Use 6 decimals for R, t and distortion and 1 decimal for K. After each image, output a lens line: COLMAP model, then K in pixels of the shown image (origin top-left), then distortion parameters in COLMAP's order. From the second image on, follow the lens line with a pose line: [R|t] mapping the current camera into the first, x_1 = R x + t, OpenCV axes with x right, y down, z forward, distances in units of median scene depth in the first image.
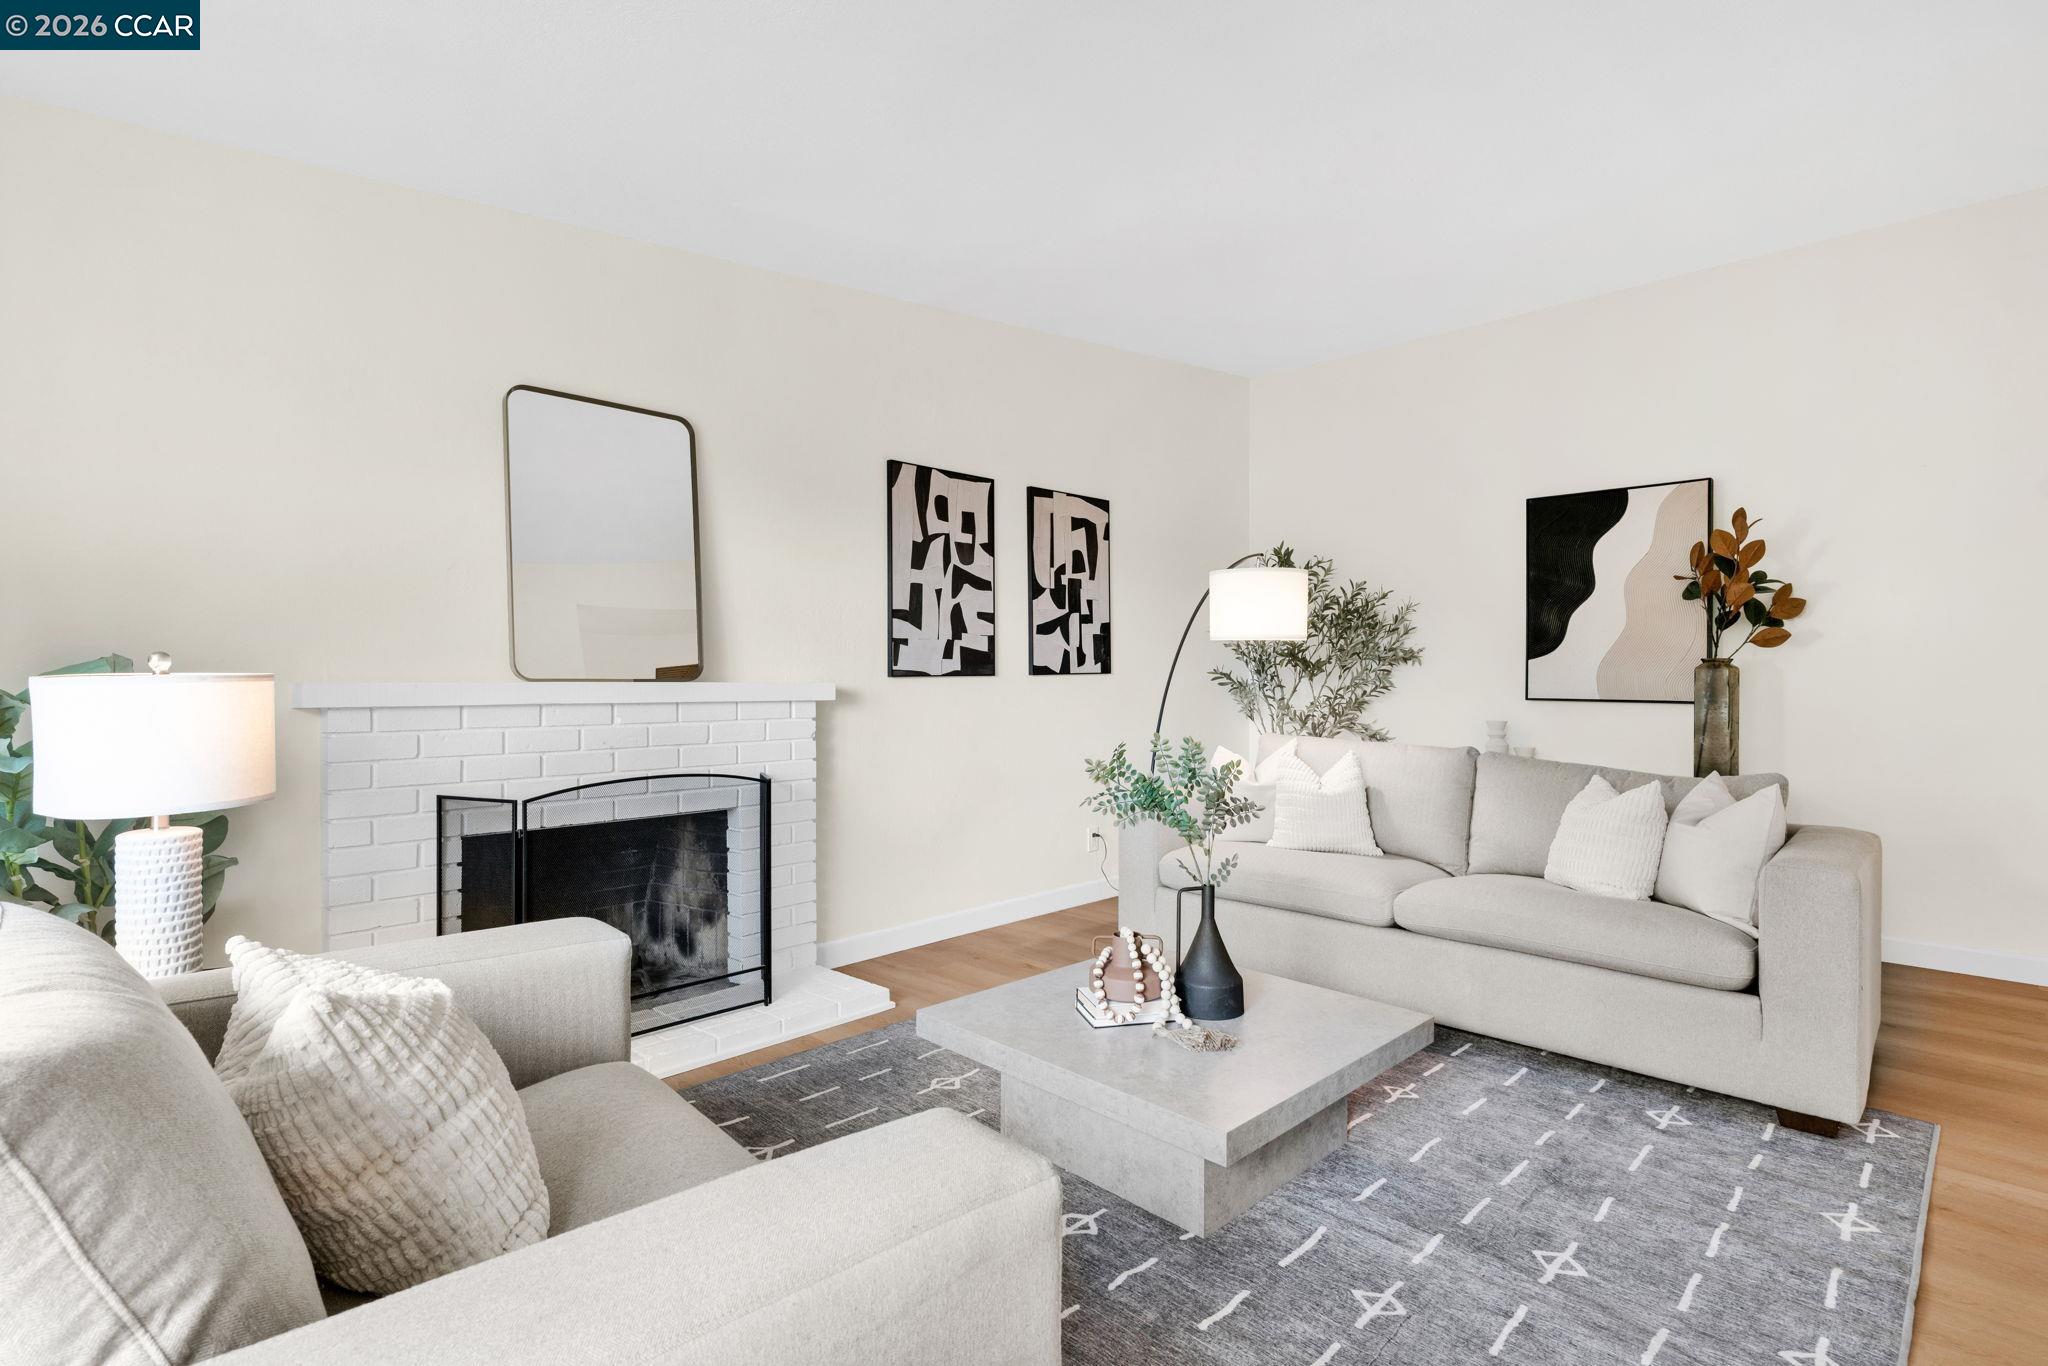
lens RADIAL K [[951.2, 0, 1023.4], [0, 951.2, 668.5], [0, 0, 1]] dist [0.001554, 0.000143]
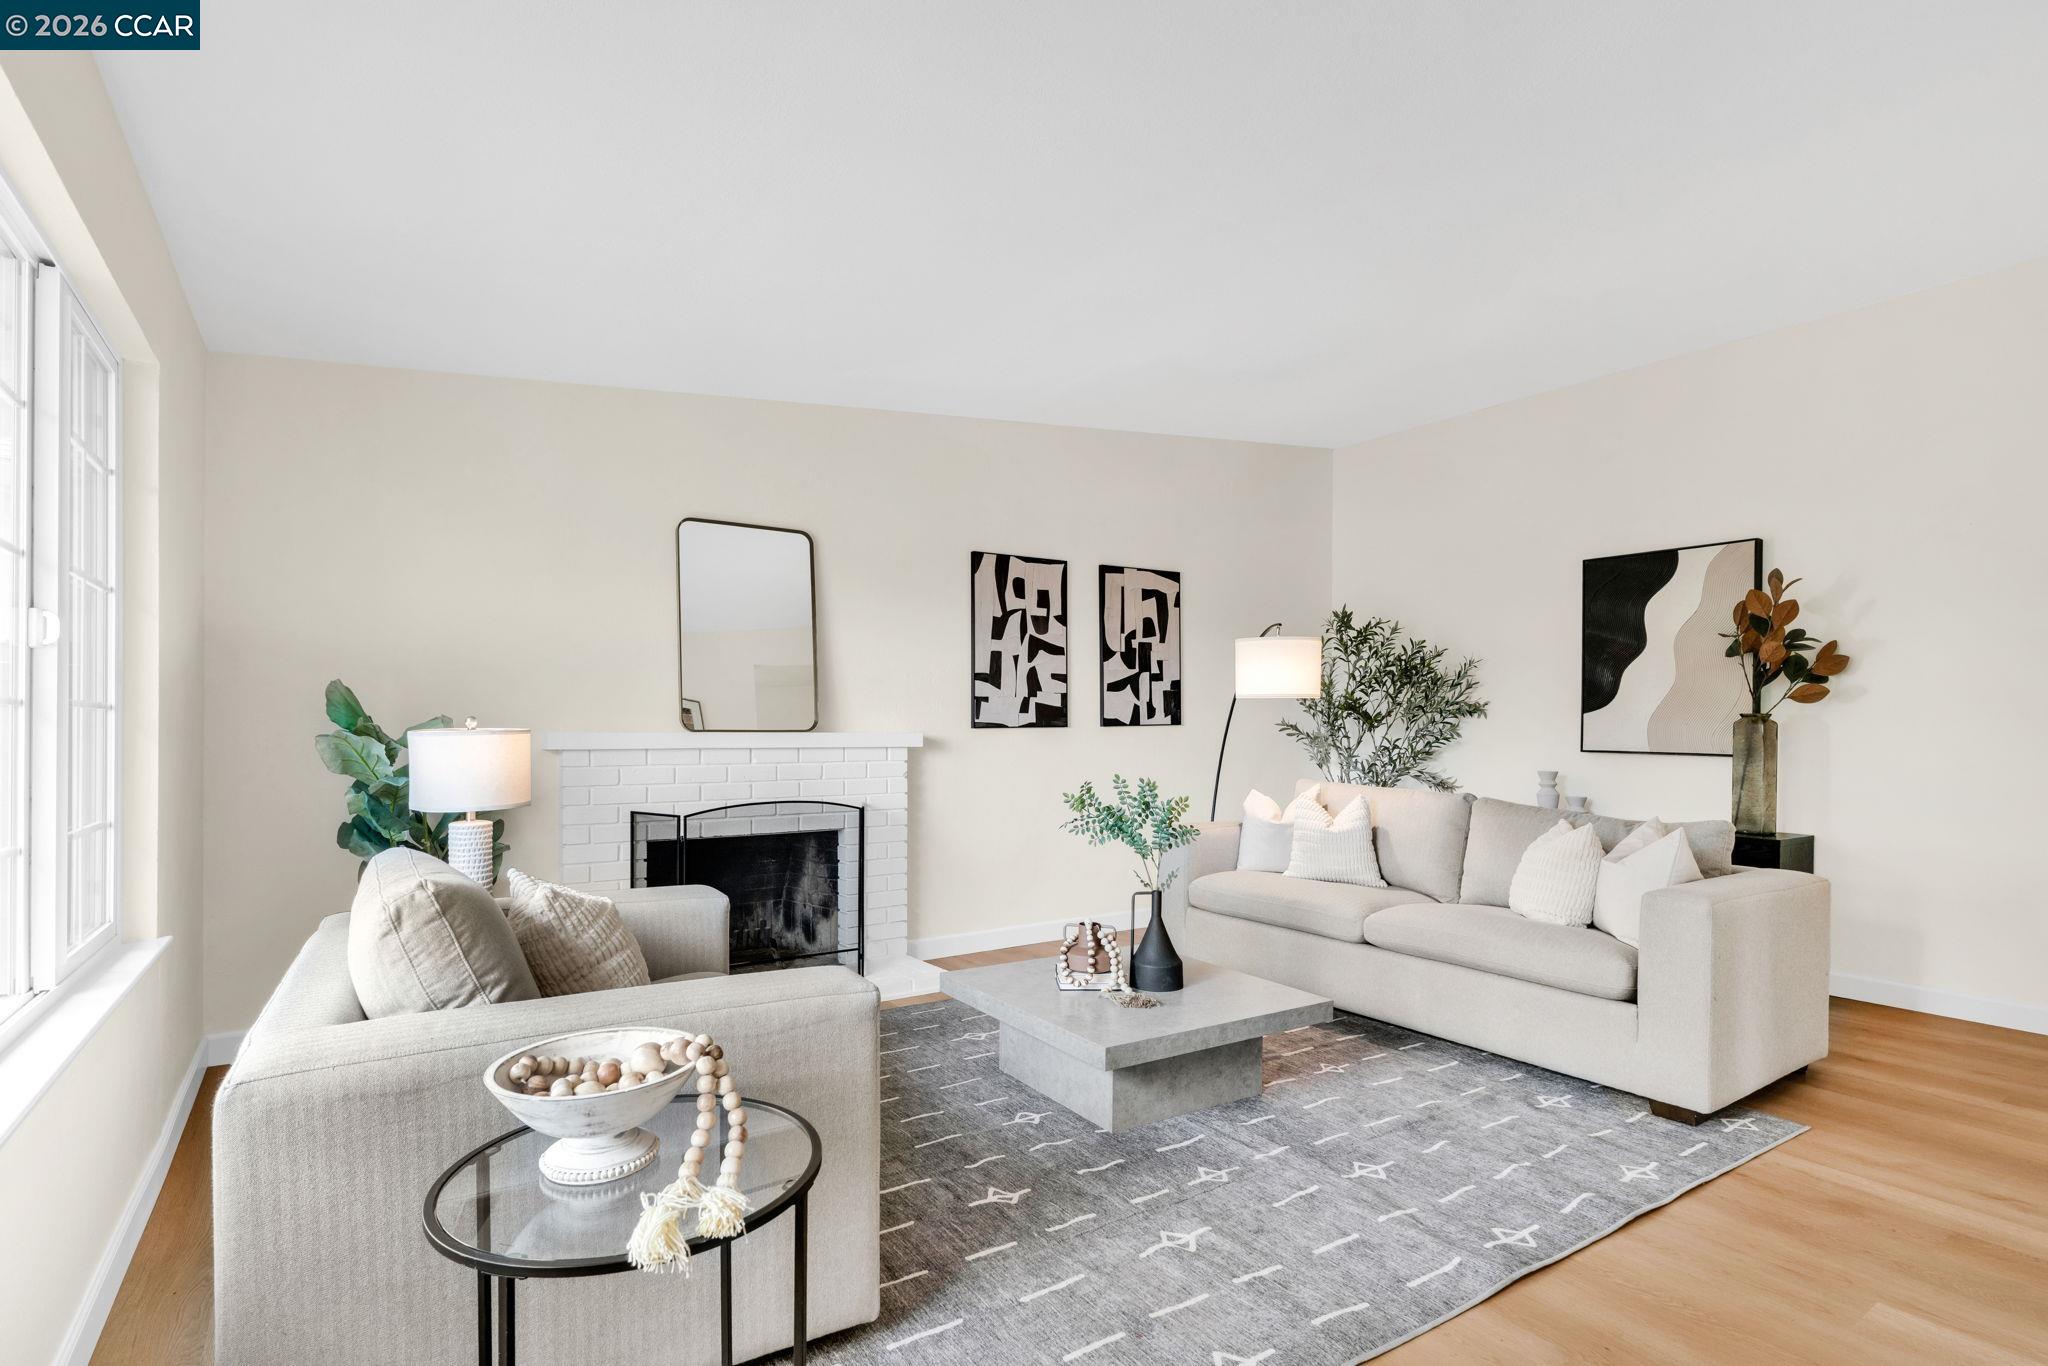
lens RADIAL K [[954.5, 0, 1015.1], [0, 954.5, 716.5], [0, 0, 1]] dist [-0.000015, 0.000064]
pose [[0.980256, 0.002349, -0.197721, 0.150279], [-0.001858, 0.999995, 0.002667, -0.009103], [0.197726, -0.002247, 0.980255, -0.188095]]
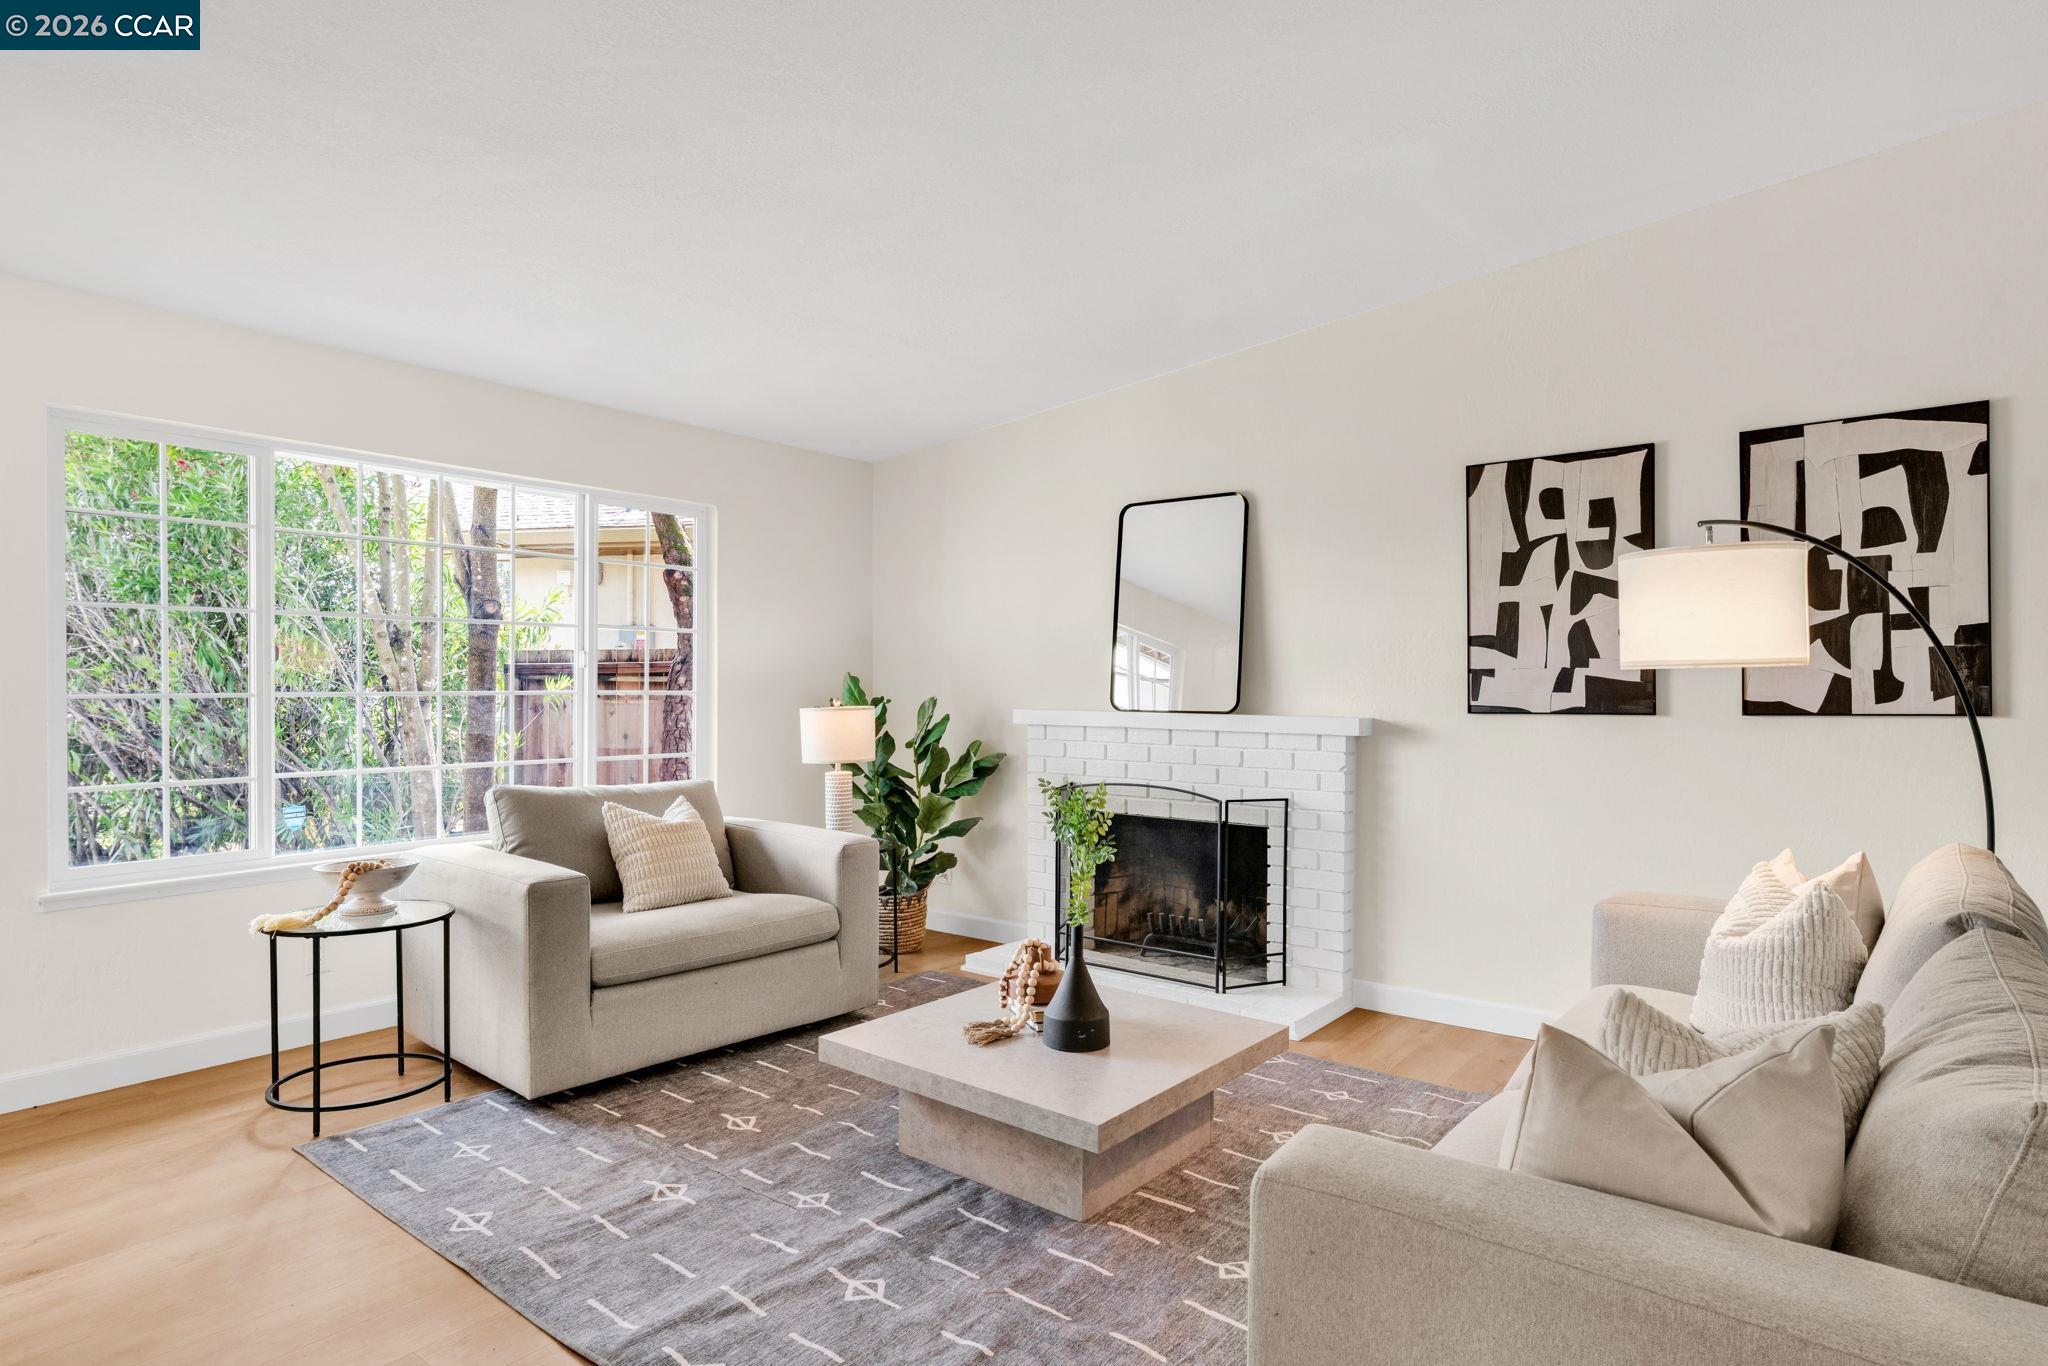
lens RADIAL K [[1141.9, 0, 1061.9], [0, 1141.9, 686.8], [0, 0, 1]] dist [-0.002174, -0.000753]
pose [[0.138639, -0.002986, -0.990338, 0.814328], [0.001494, 0.999995, -0.002806, -0.012841], [0.990342, -0.001091, 0.138643, 0.464604]]
